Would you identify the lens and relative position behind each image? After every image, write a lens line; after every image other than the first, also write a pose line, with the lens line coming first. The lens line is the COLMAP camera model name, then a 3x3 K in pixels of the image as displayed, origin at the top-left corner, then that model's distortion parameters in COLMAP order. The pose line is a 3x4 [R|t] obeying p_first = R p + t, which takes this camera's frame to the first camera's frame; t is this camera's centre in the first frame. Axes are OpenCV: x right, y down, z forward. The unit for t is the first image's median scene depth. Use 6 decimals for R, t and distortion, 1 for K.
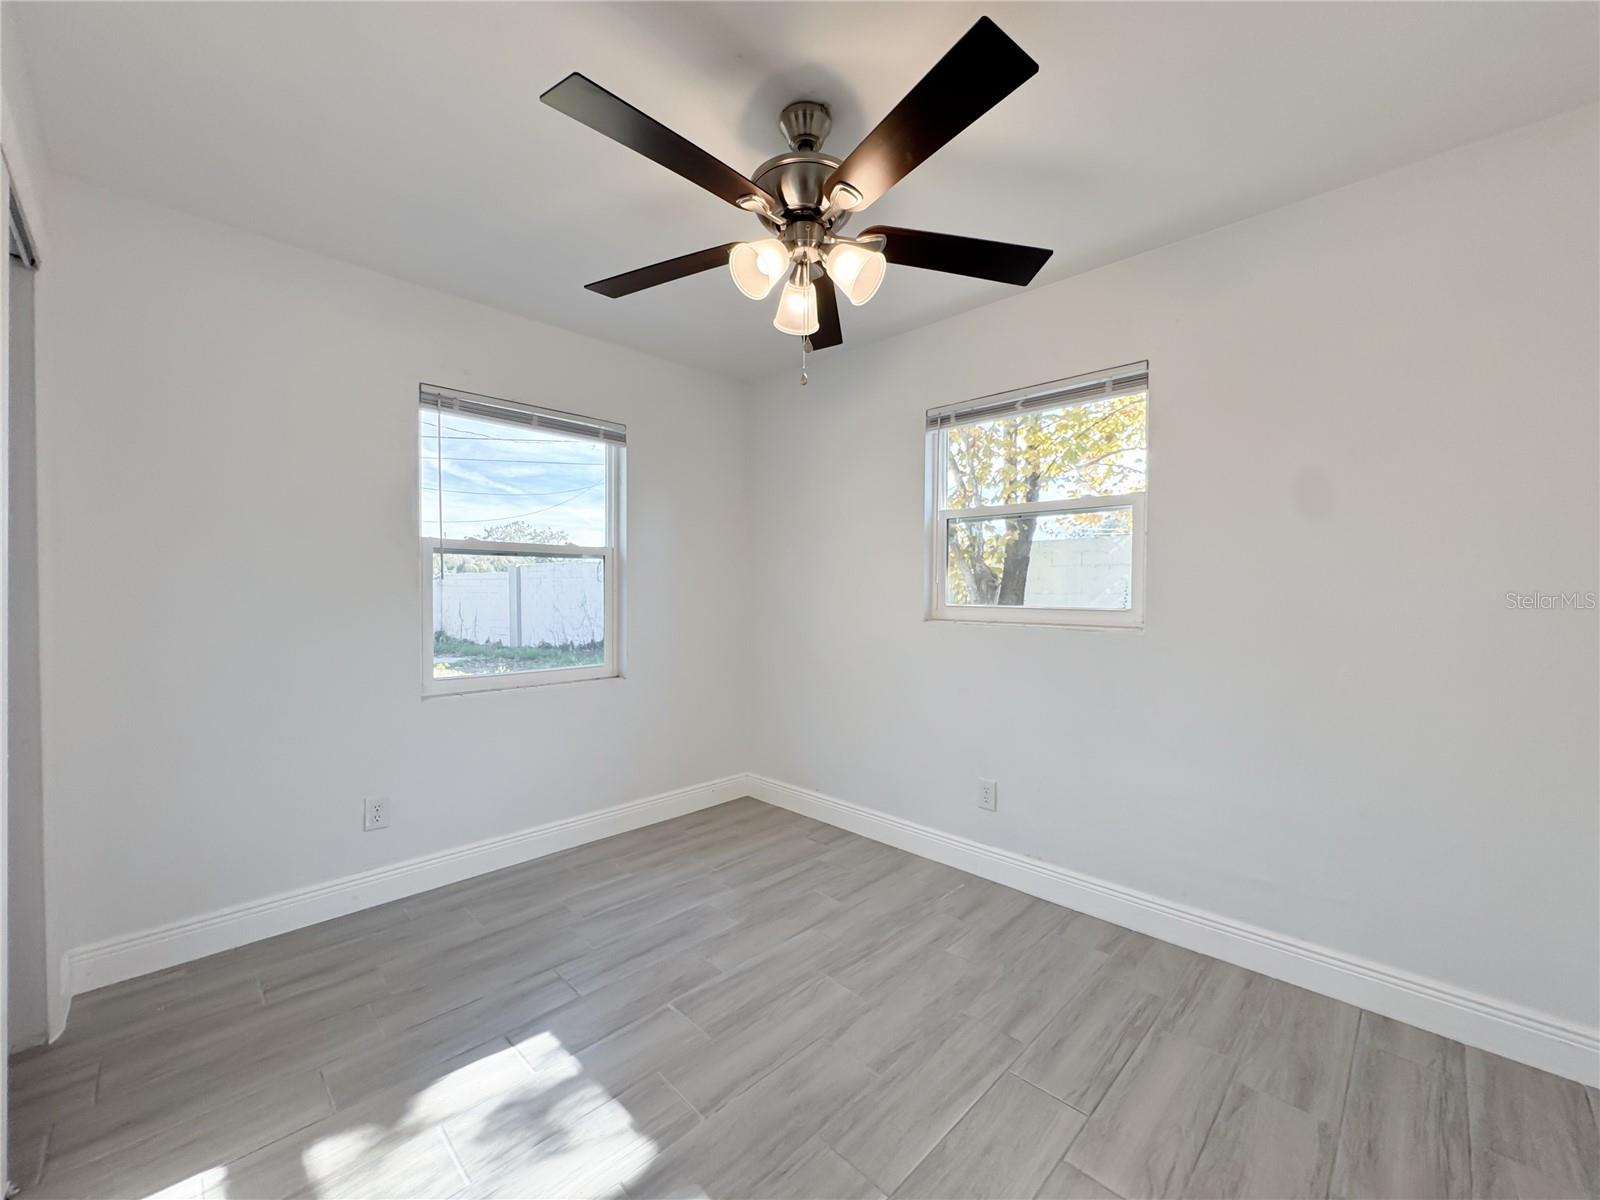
lens RADIAL K [[638.0, 0, 796.3], [0, 638.0, 601.0], [0, 0, 1]] dist [-0.005791, 0.000559]
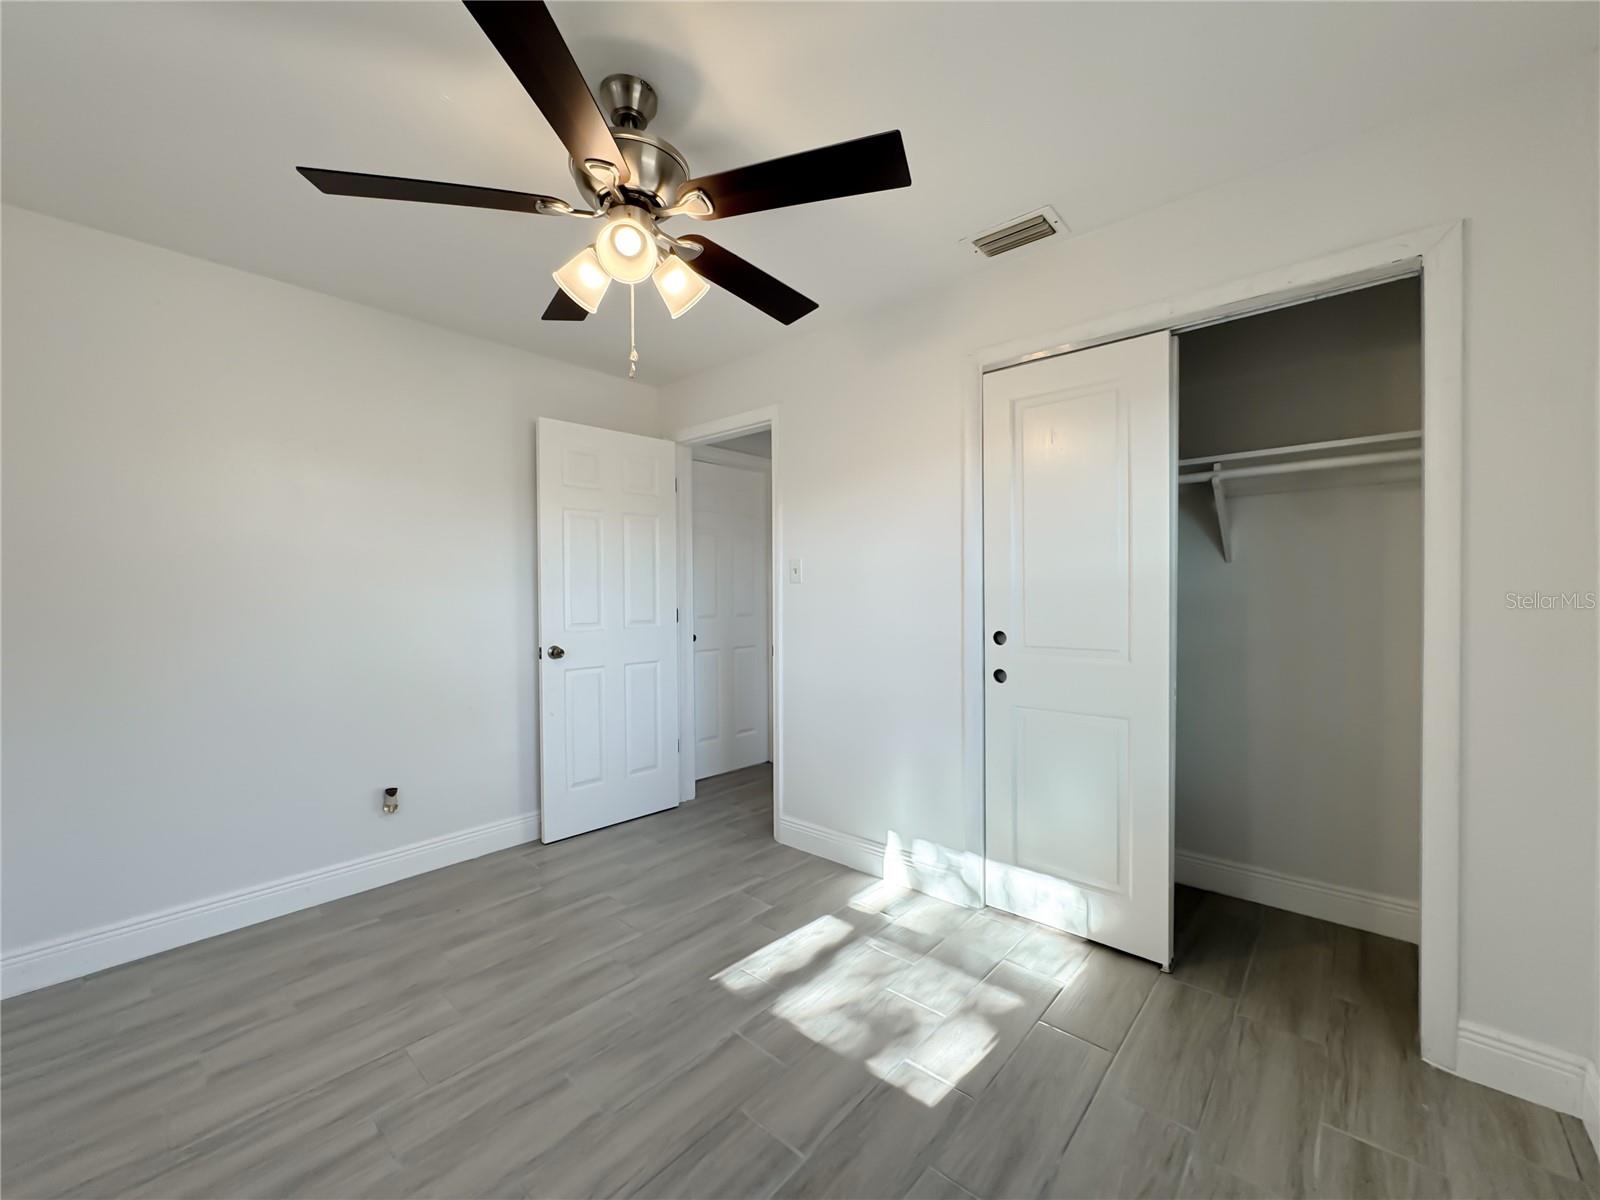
lens RADIAL K [[638.0, 0, 796.3], [0, 638.0, 601.0], [0, 0, 1]] dist [-0.005791, 0.000559]
pose [[-0.998486, 0.001352, -0.054983, -0.155288], [0.000078, 0.999732, 0.023151, -0.025786], [0.054999, 0.023111, -0.998219, 1.744739]]
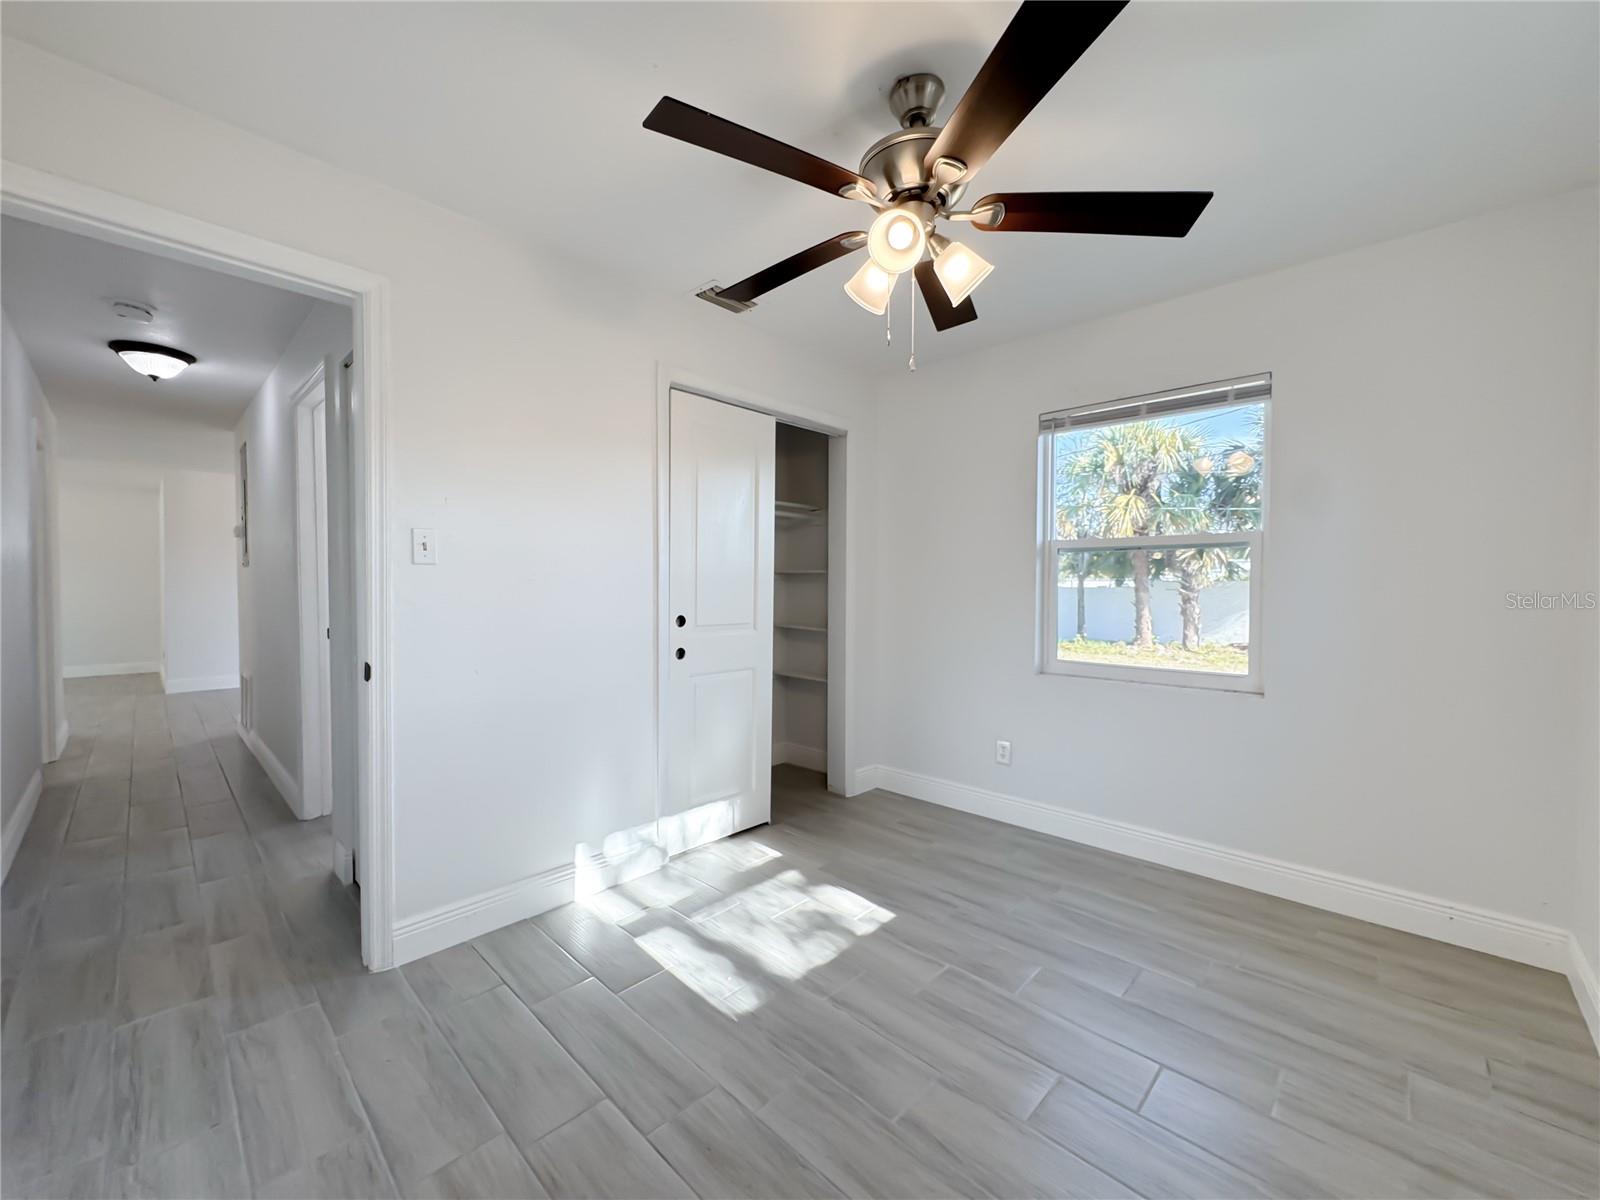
lens RADIAL K [[638.0, 0, 796.3], [0, 638.0, 601.0], [0, 0, 1]] dist [-0.005791, 0.000559]
pose [[0.011046, 0.021627, -0.999705, 0.880923], [-0.016583, 0.999633, 0.021442, -0.006252], [0.999801, 0.016341, 0.011401, 0.727301]]
